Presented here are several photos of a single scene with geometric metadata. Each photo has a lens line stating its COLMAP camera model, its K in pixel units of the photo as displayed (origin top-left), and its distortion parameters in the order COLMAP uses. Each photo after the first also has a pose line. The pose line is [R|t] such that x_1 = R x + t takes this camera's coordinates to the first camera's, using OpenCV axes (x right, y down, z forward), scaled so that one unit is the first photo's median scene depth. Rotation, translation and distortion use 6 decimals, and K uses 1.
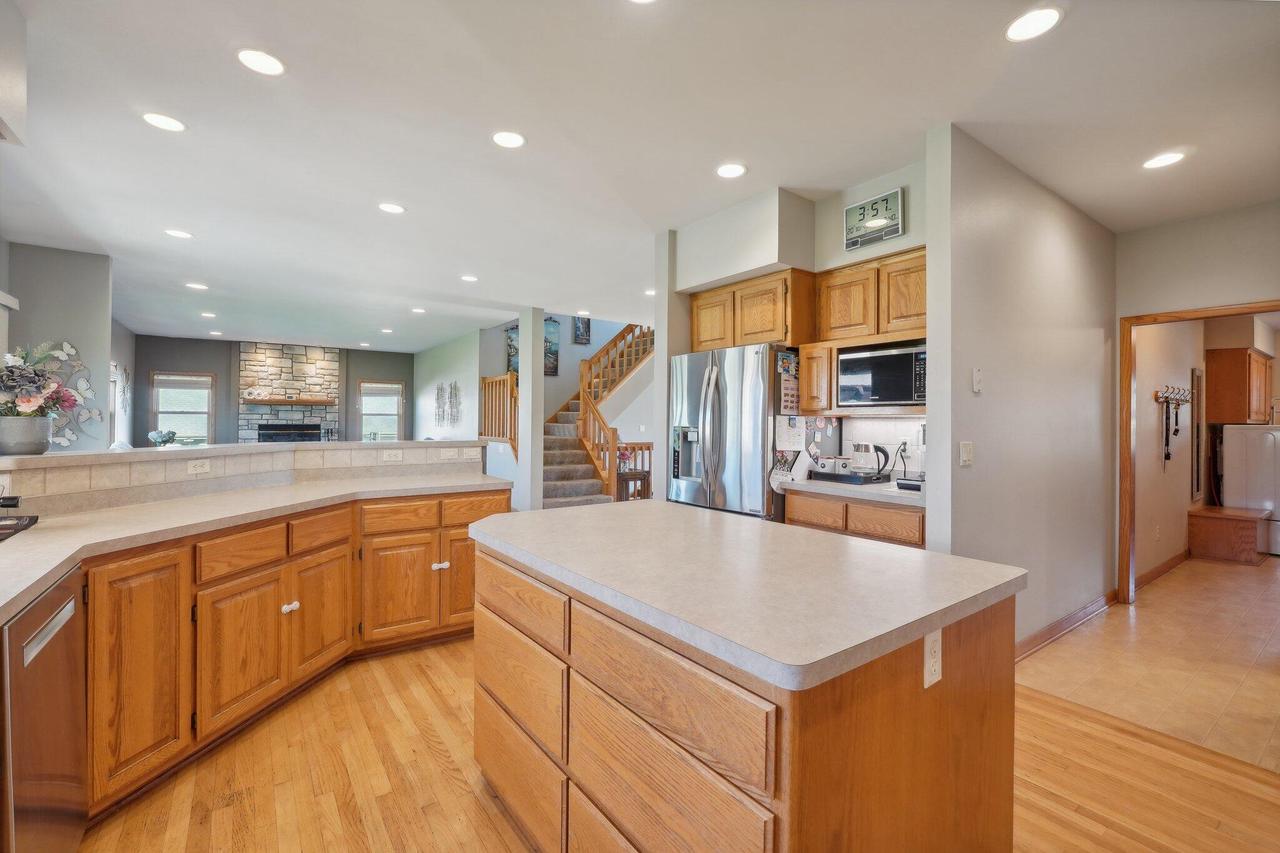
lens RADIAL K [[545.6, 0, 639.7], [0, 545.6, 421.0], [0, 0, 1]] dist [-0.011626, 0.000651]
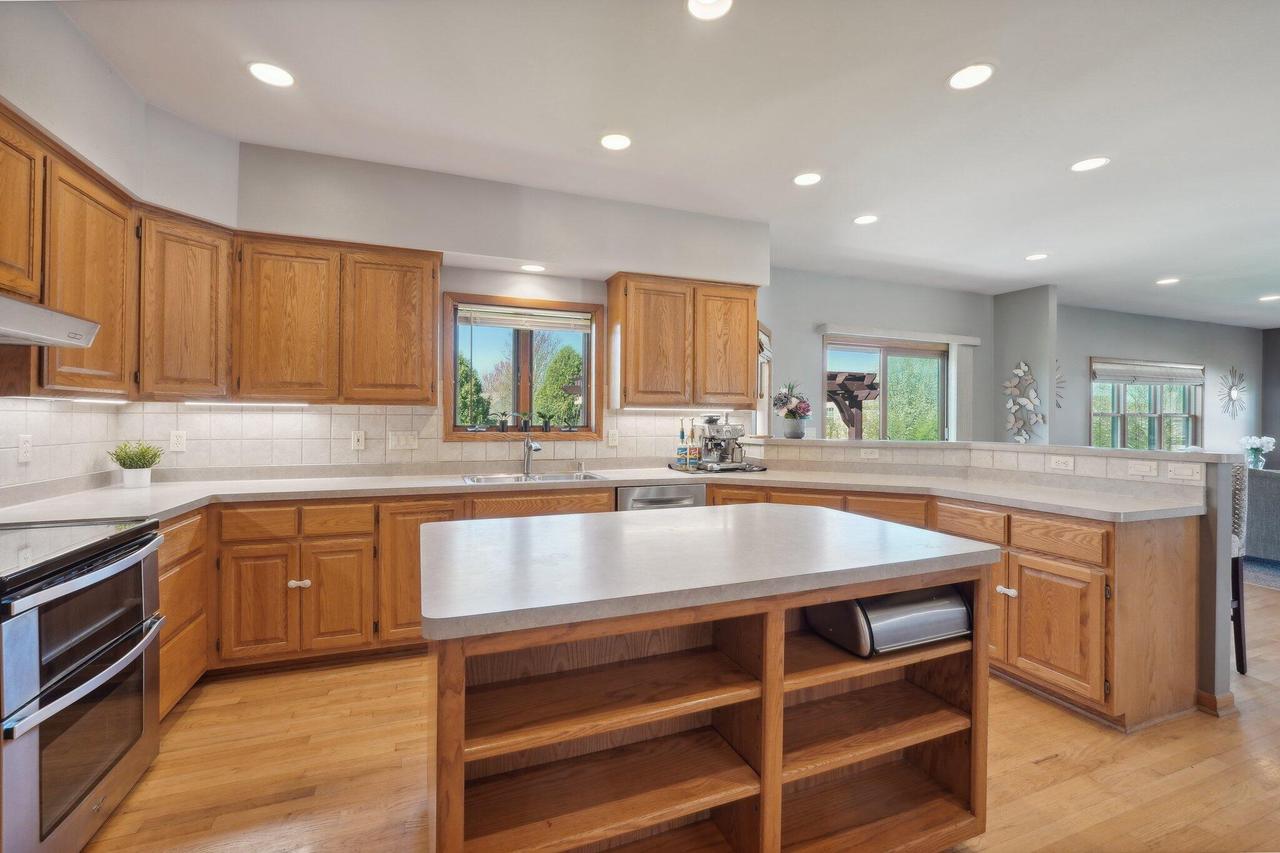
lens RADIAL K [[545.6, 0, 637.8], [0, 545.6, 420.0], [0, 0, 1]] dist [-0.011626, 0.000651]
pose [[-0.244553, -0.005049, -0.969623, 0.569291], [-0.008845, 0.999956, -0.002976, 0.005019], [0.969596, 0.007849, -0.244587, 0.605852]]
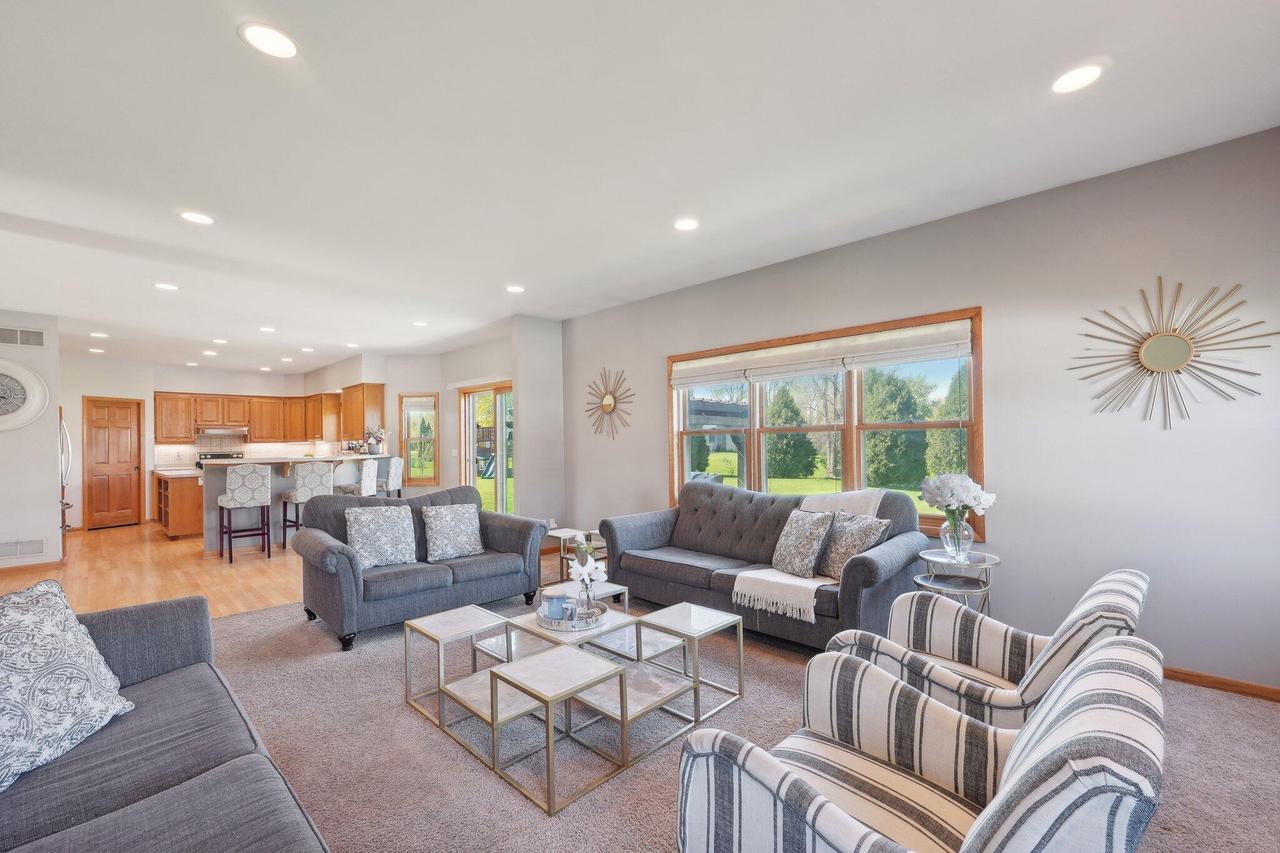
lens RADIAL K [[545.6, 0, 636.4], [0, 545.6, 436.5], [0, 0, 1]] dist [-0.011626, 0.000651]
pose [[-0.985370, 0.005974, -0.170323, -1.521052], [0.007150, 0.999955, -0.006292, -0.018574], [0.170277, -0.007417, -0.985368, 3.354768]]
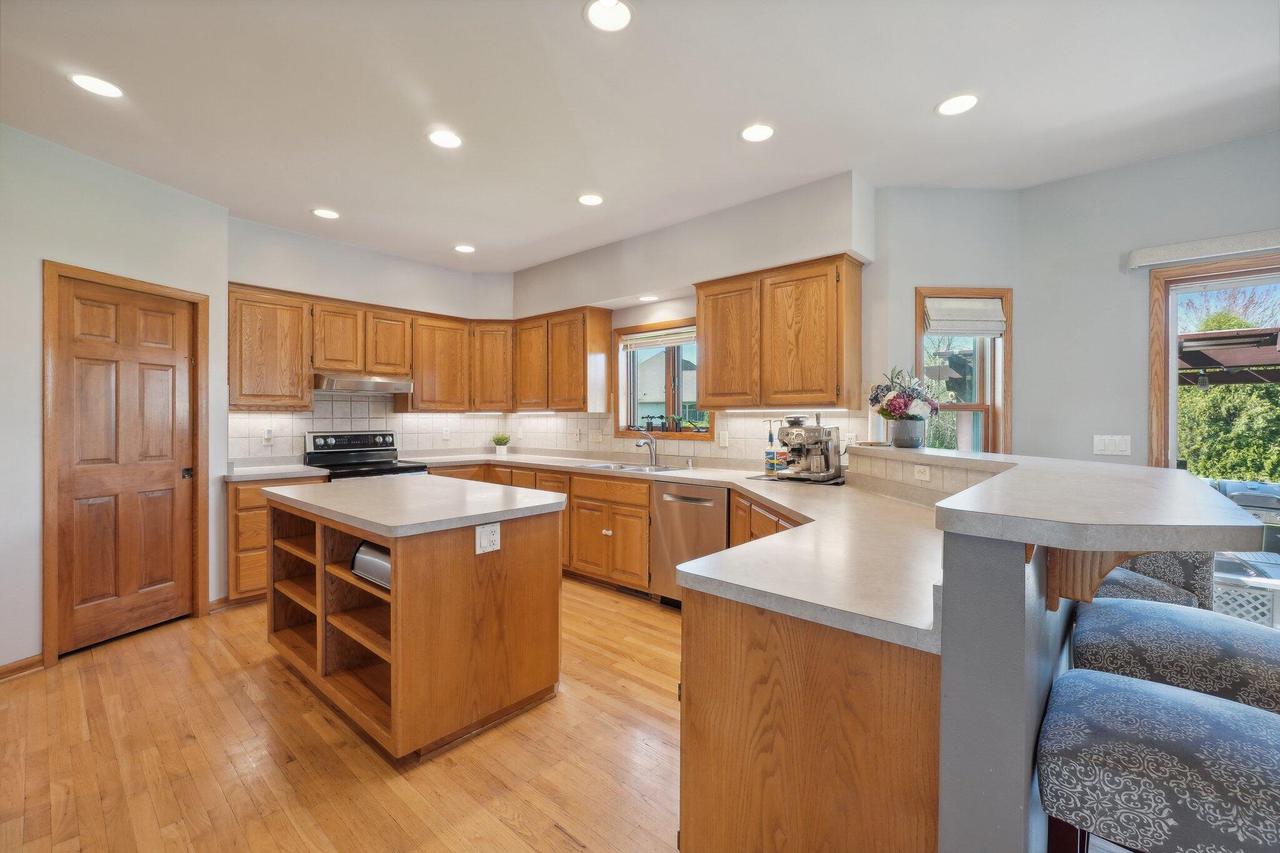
lens RADIAL K [[545.6, 0, 634.9], [0, 545.6, 420.6], [0, 0, 1]] dist [-0.011626, 0.000651]
pose [[-0.976744, -0.006519, -0.214310, -0.110584], [-0.007283, 0.999970, 0.002778, -0.002504], [0.214285, 0.004274, -0.976762, 1.433605]]
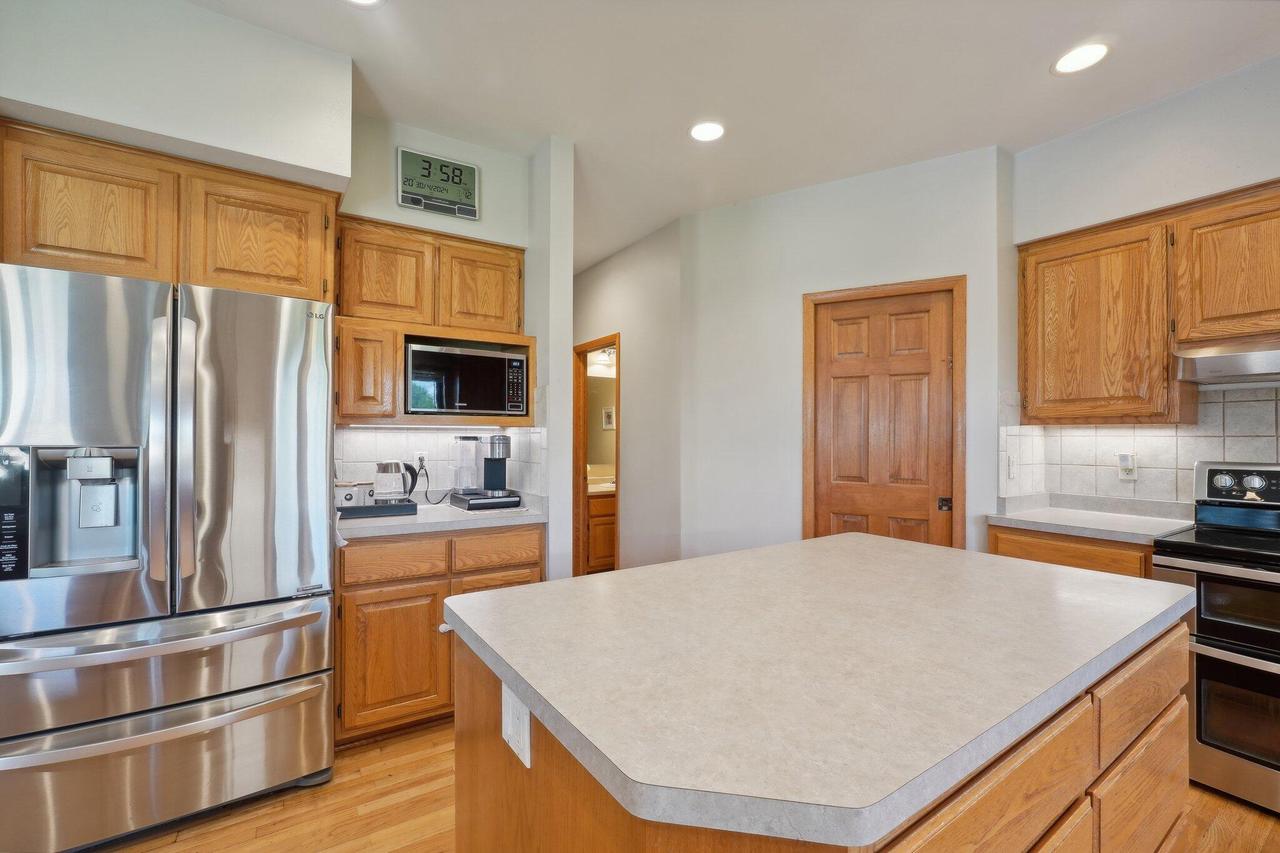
lens RADIAL K [[545.6, 0, 642.3], [0, 545.6, 435.5], [0, 0, 1]] dist [-0.011626, 0.000651]
pose [[0.045677, -0.003908, 0.998949, -0.357009], [-0.003130, 0.999987, 0.004056, -0.000094], [-0.998951, -0.003312, 0.045665, 0.643154]]
